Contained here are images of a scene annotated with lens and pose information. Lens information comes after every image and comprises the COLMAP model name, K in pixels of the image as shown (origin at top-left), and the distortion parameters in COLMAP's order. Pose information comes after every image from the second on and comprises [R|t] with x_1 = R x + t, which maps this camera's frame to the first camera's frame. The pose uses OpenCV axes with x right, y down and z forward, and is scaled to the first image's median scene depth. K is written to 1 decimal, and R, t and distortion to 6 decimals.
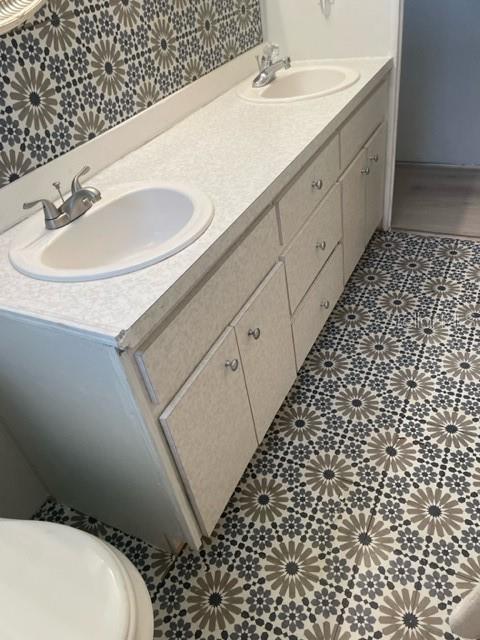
lens RADIAL K [[483.5, 0, 240.0], [0, 483.5, 320.0], [0, 0, 1]] dist [0.077890, -0.118695]
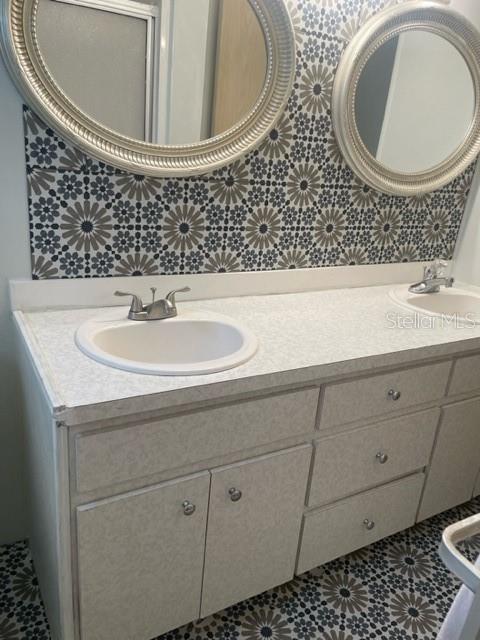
lens RADIAL K [[483.5, 0, 240.0], [0, 483.5, 320.0], [0, 0, 1]] dist [0.077890, -0.118695]
pose [[0.814444, 0.386298, -0.432960, 0.285013], [-0.500233, 0.845553, -0.186567, -0.078496], [0.294021, 0.368529, 0.881895, 0.025078]]
